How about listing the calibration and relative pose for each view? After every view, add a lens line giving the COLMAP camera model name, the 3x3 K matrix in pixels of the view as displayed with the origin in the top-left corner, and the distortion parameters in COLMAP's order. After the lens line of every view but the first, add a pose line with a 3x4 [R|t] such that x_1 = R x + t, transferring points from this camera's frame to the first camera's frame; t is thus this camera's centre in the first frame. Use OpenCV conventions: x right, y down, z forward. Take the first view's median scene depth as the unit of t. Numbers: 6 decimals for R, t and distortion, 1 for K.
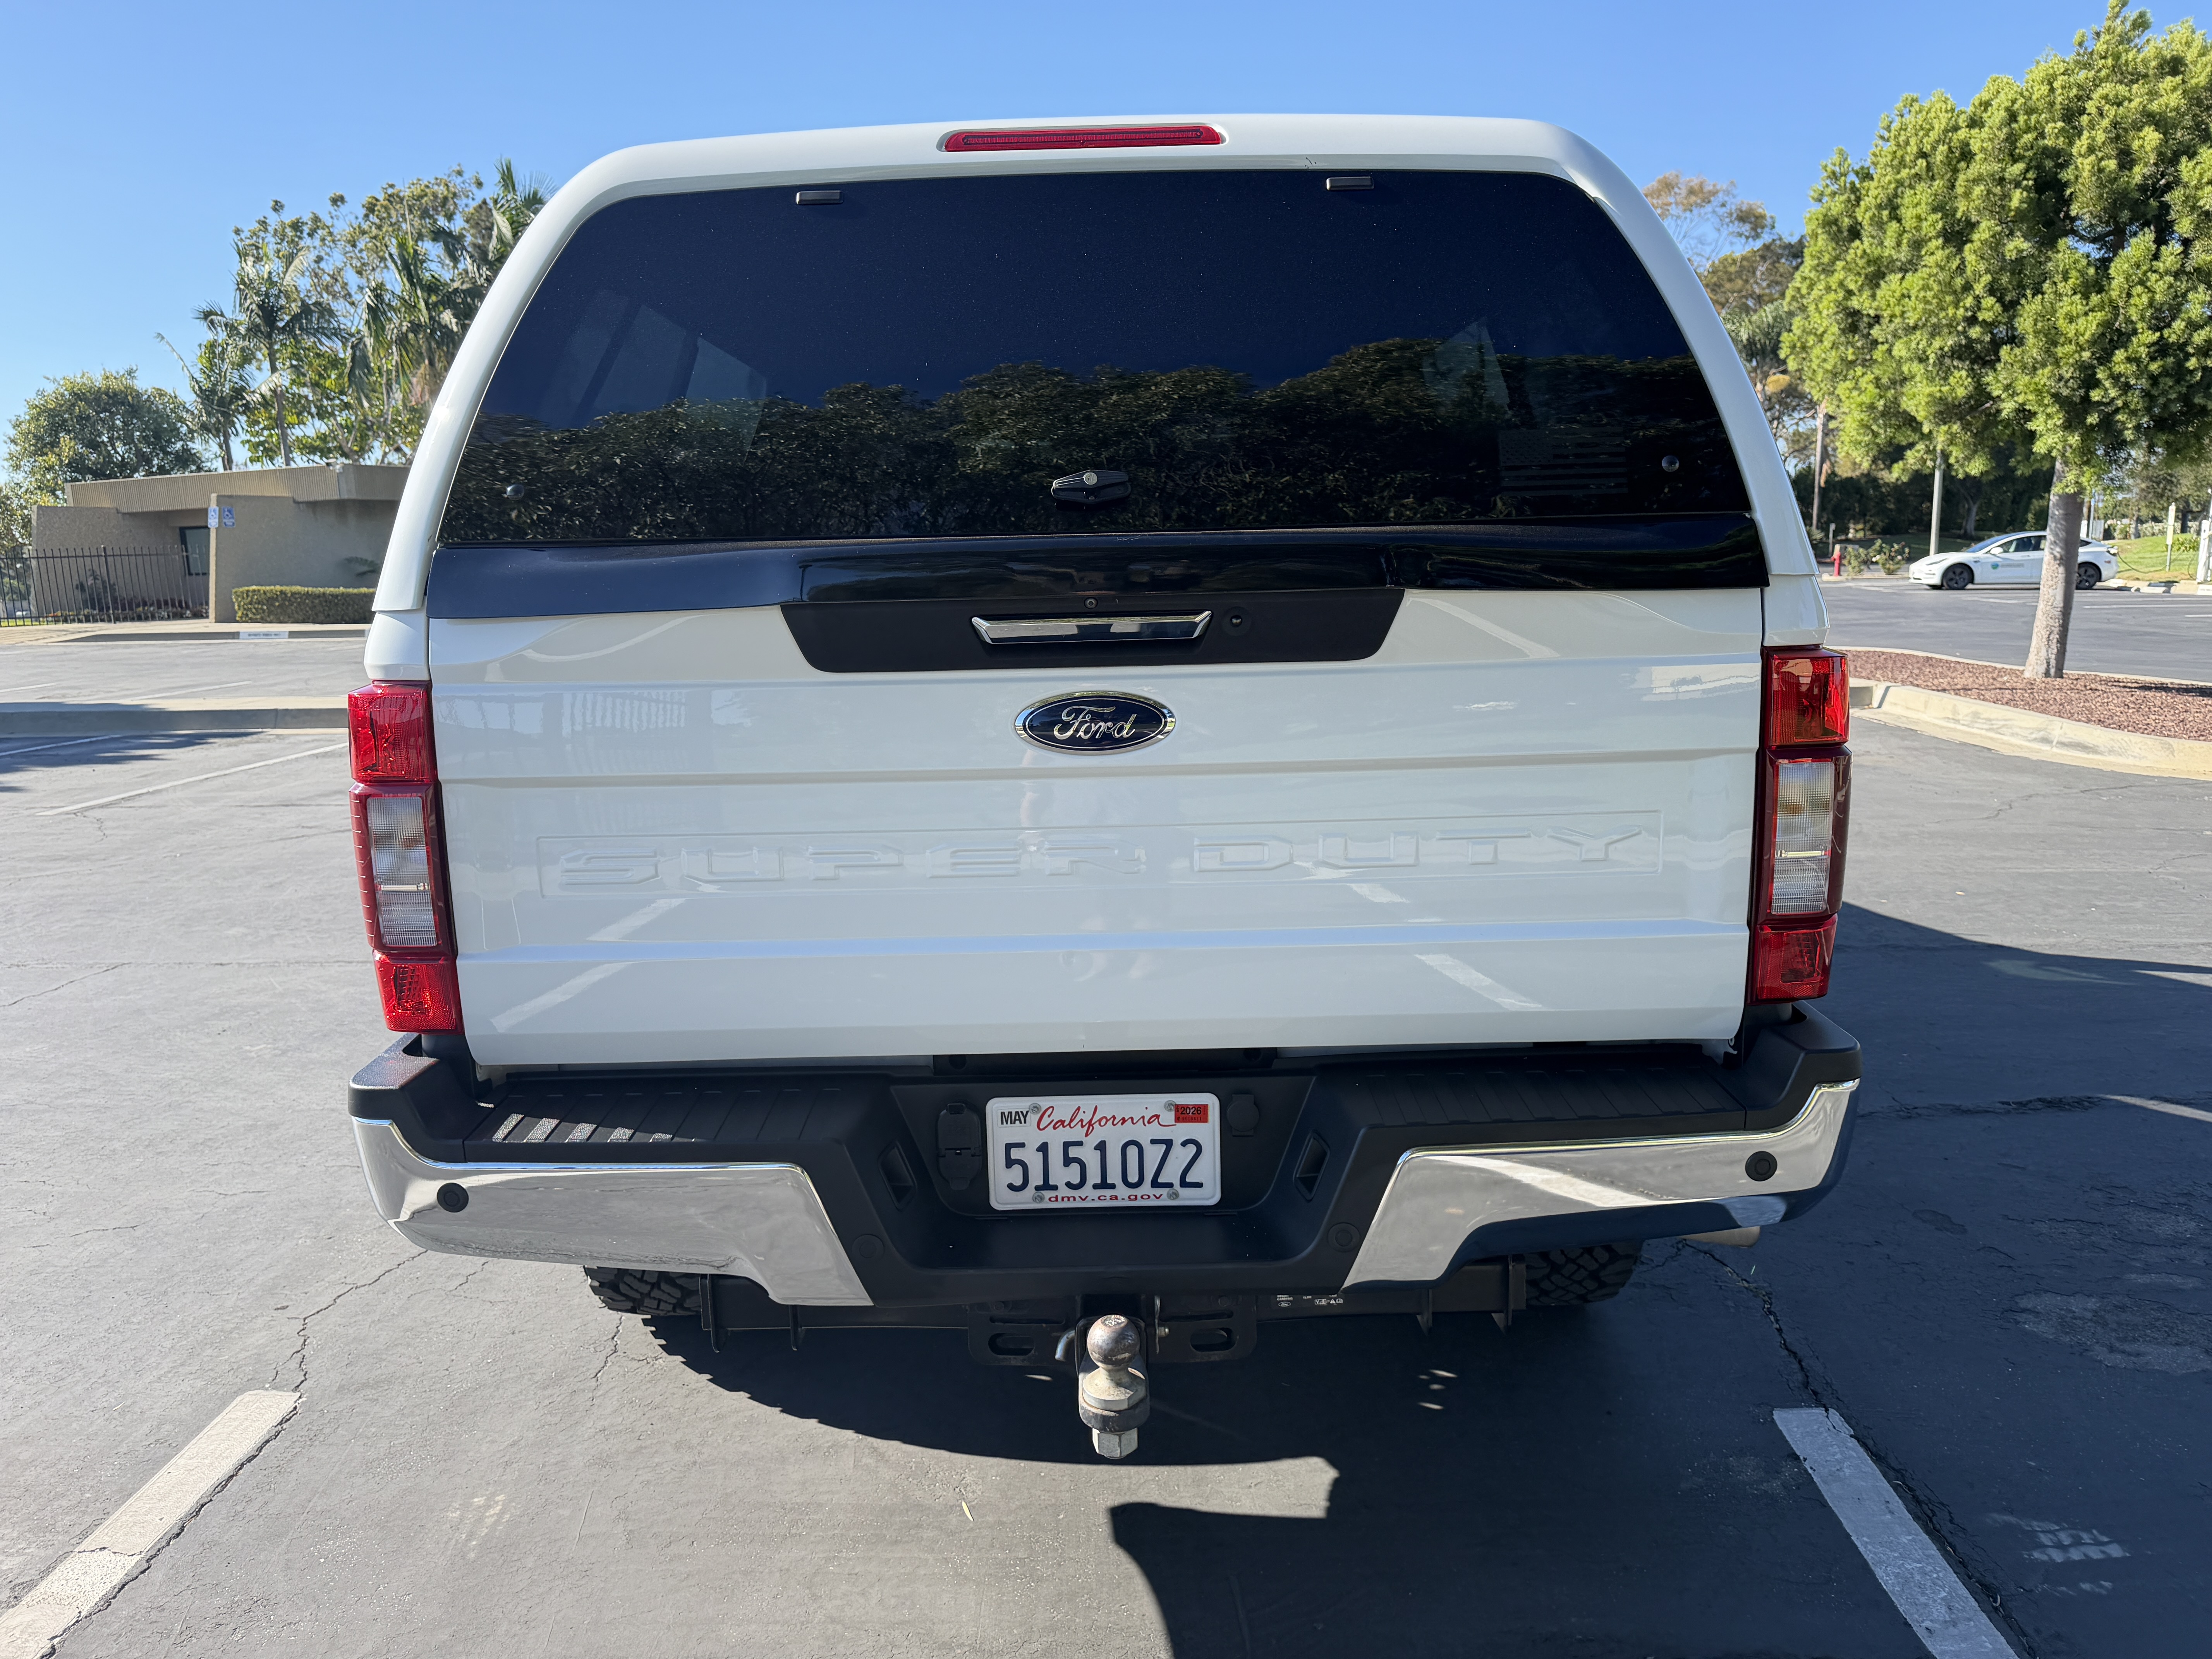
lens RADIAL K [[1572.3, 0, 1093.7], [0, 1572.3, 837.9], [0, 0, 1]] dist [0.041592, -0.045610]
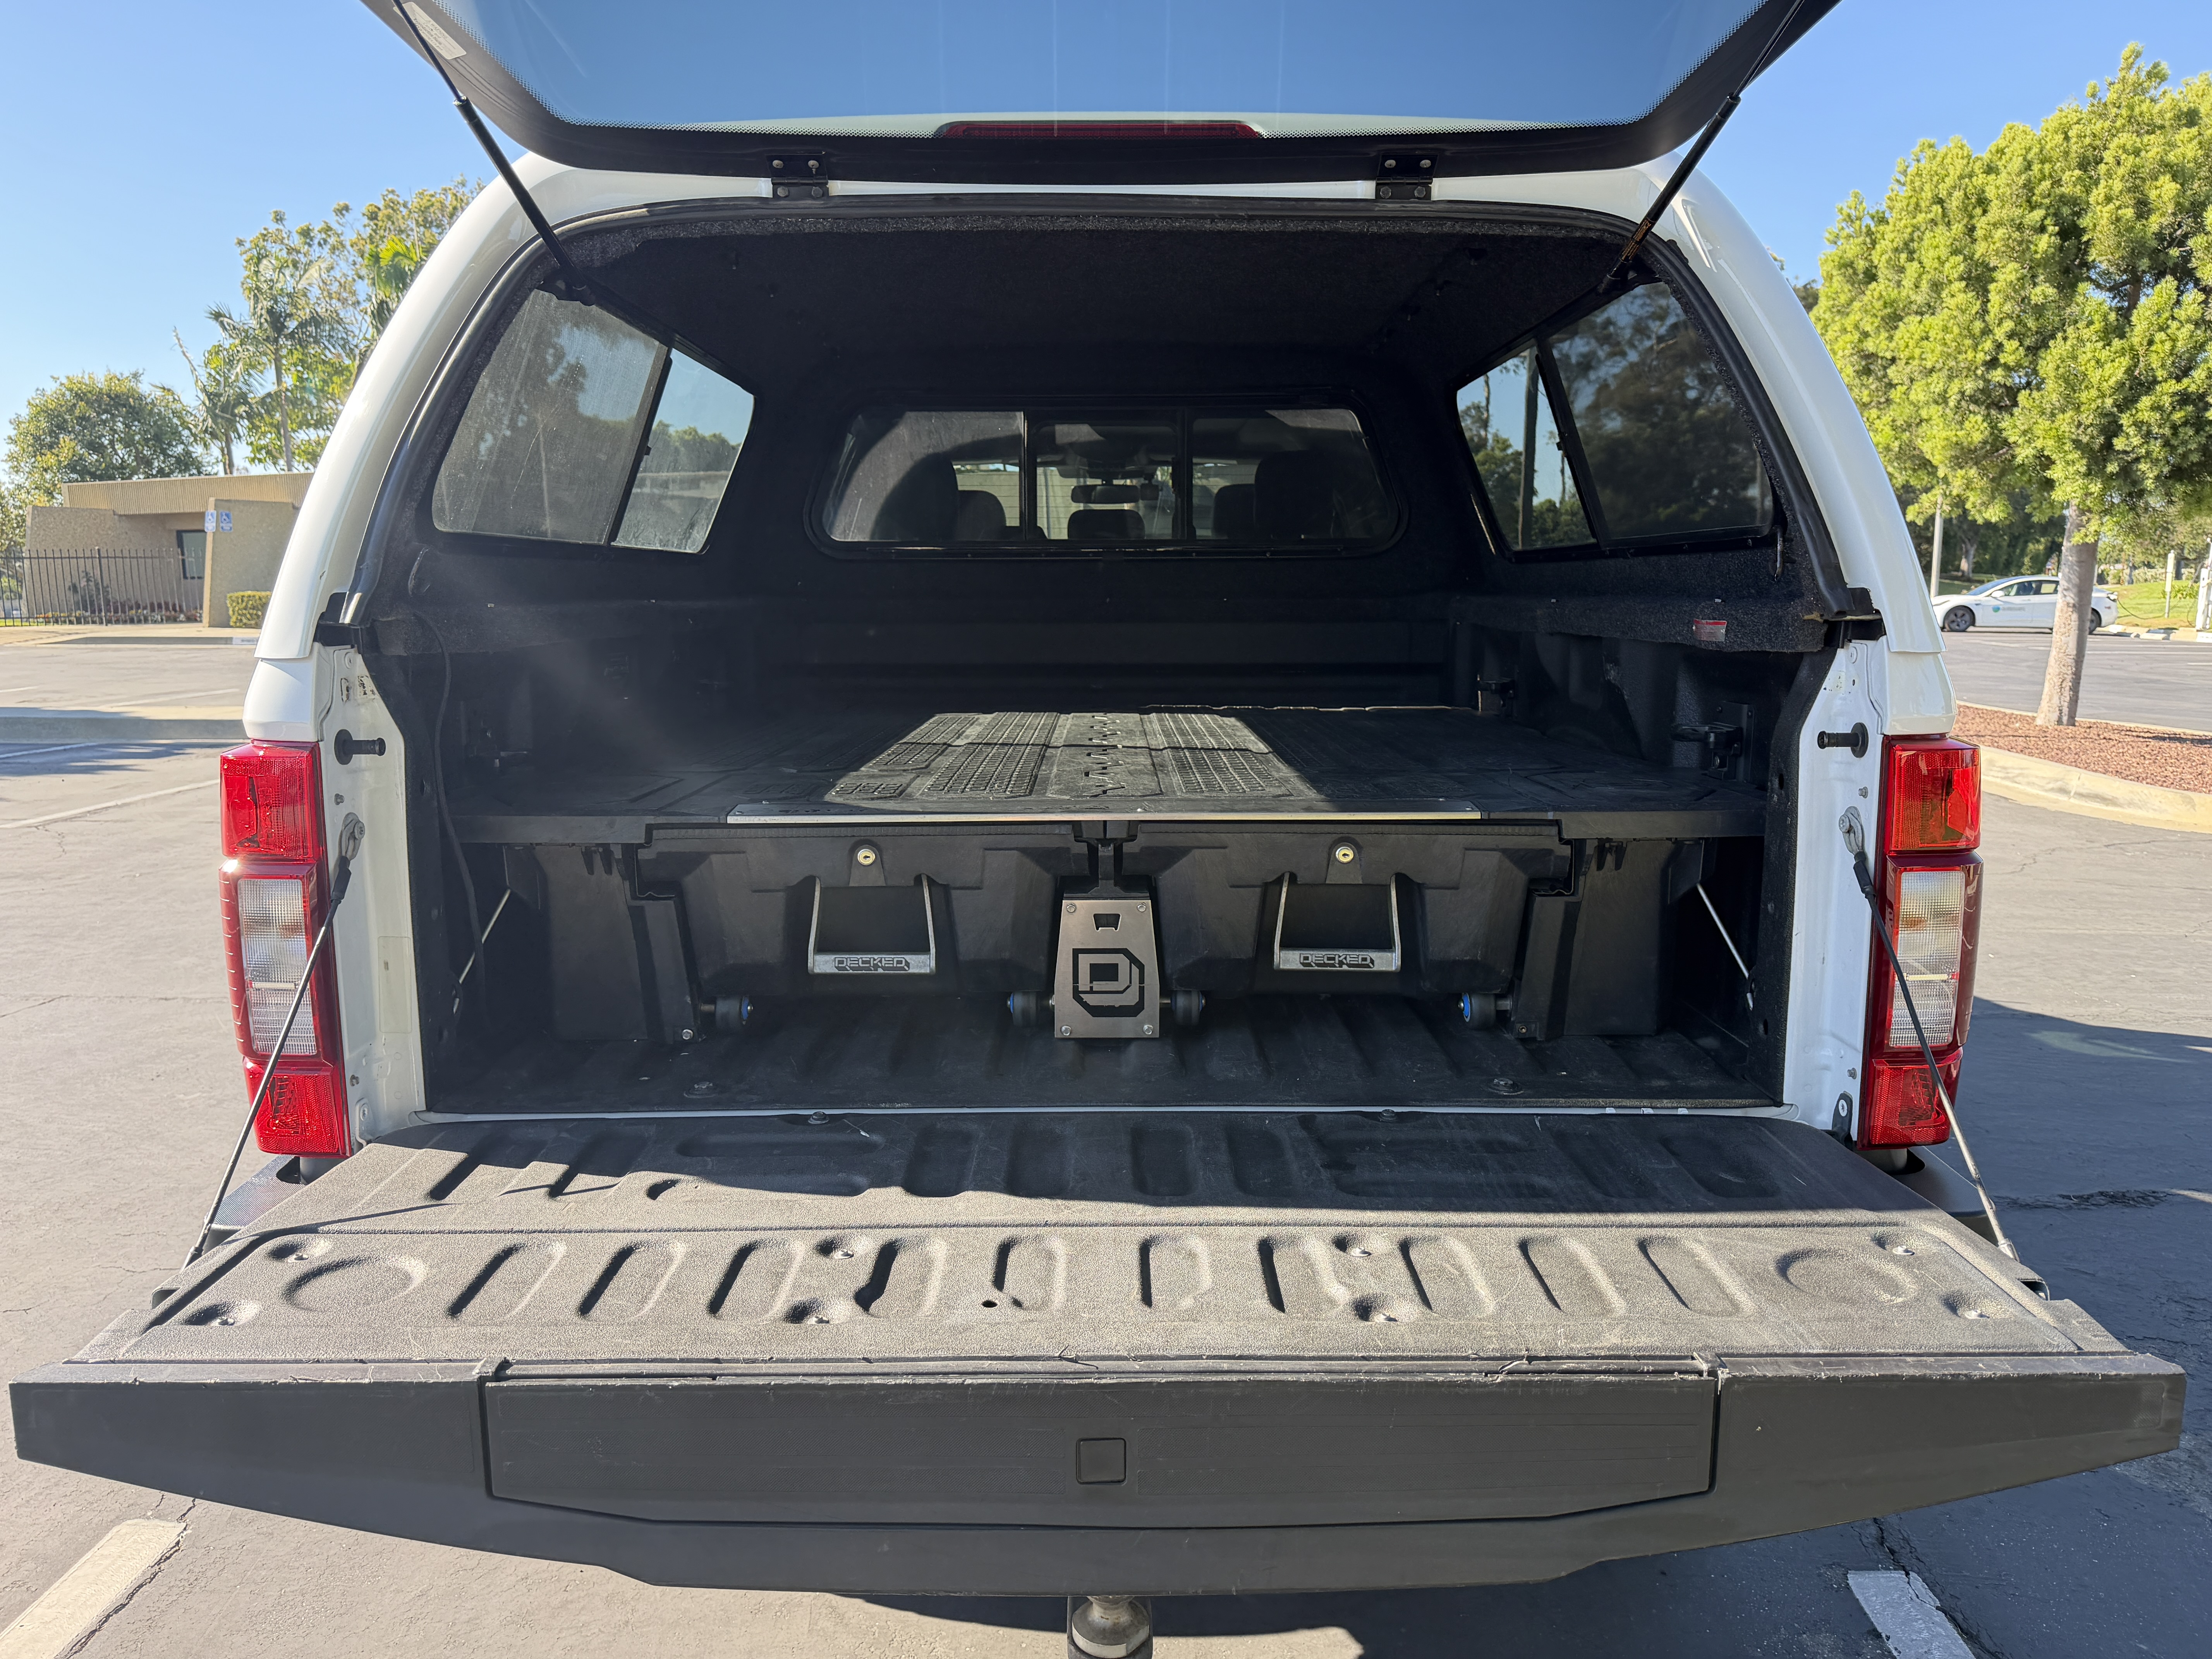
lens RADIAL K [[1572.3, 0, 1114.7], [0, 1572.3, 811.5], [0, 0, 1]] dist [0.041592, -0.045610]
pose [[0.999720, 0.019515, 0.013361, -0.000666], [-0.019107, 0.999368, -0.029978, -0.008009], [-0.013937, 0.029714, 0.999461, 0.026347]]
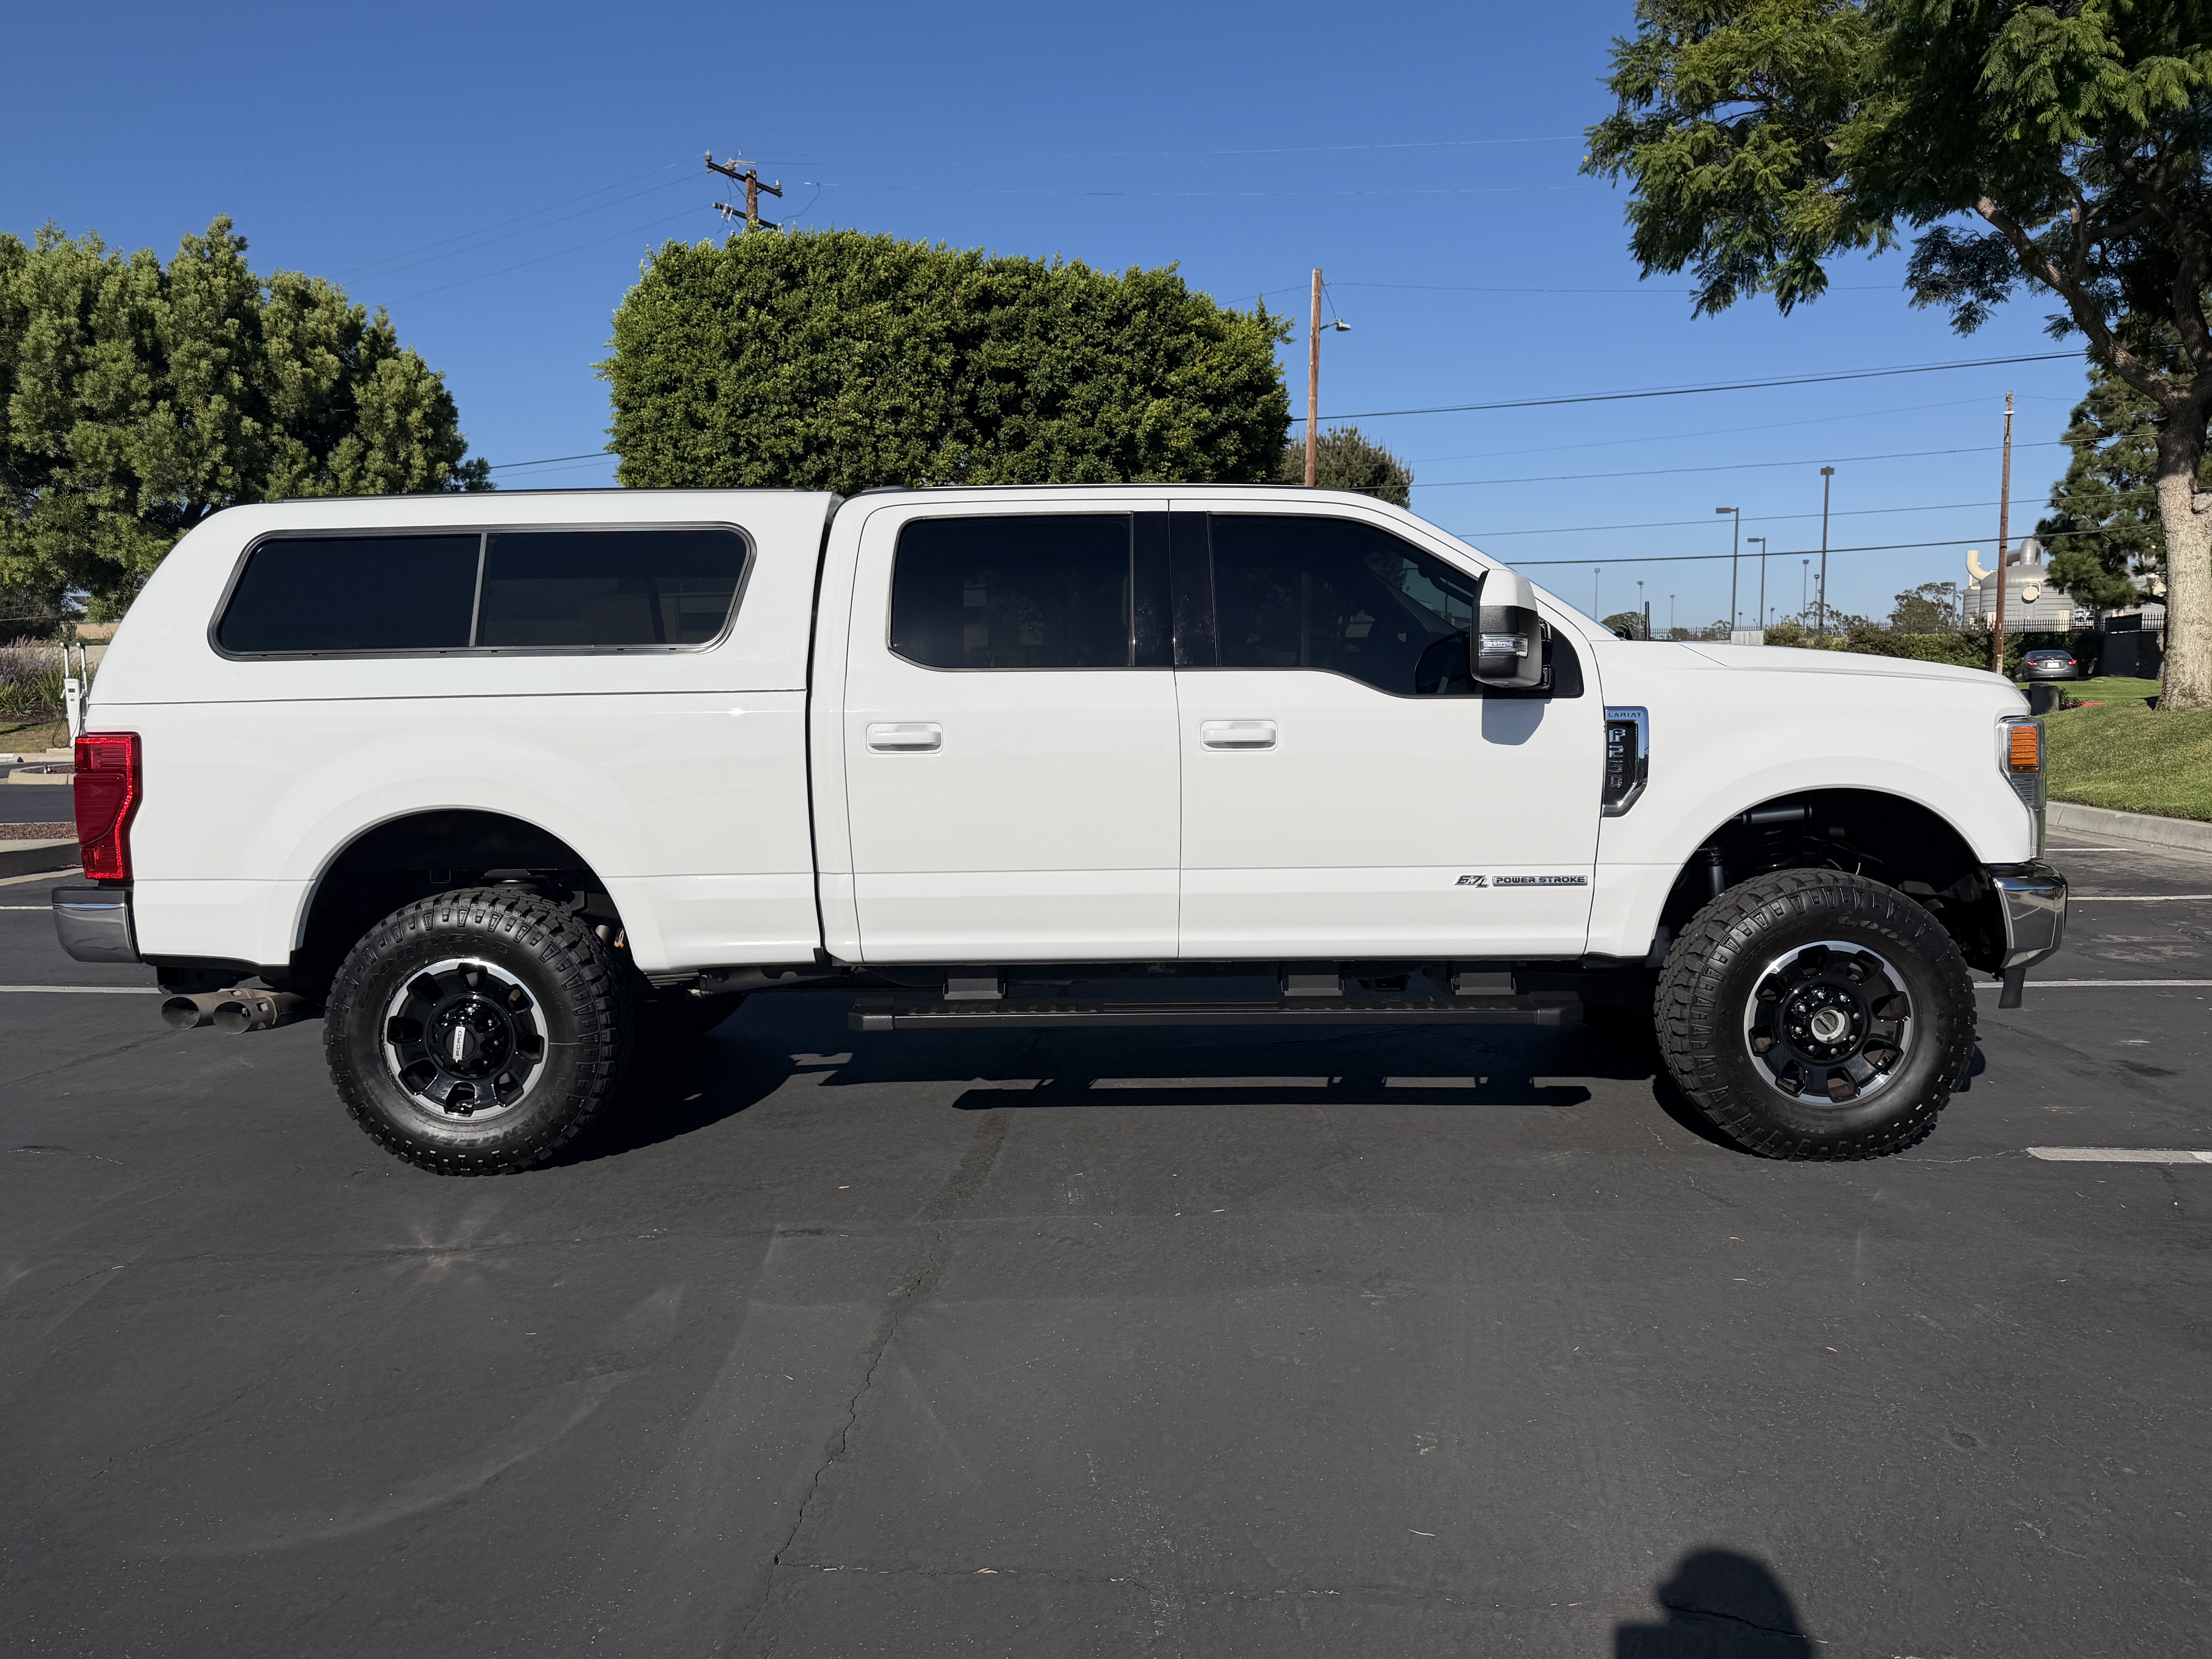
lens RADIAL K [[1572.3, 0, 1101.7], [0, 1572.3, 852.6], [0, 0, 1]] dist [0.041592, -0.045610]
pose [[0.025380, -0.085487, 0.996016, -0.538007], [0.187044, 0.979148, 0.079273, -0.065678], [-0.982024, 0.184287, 0.040841, 0.457688]]
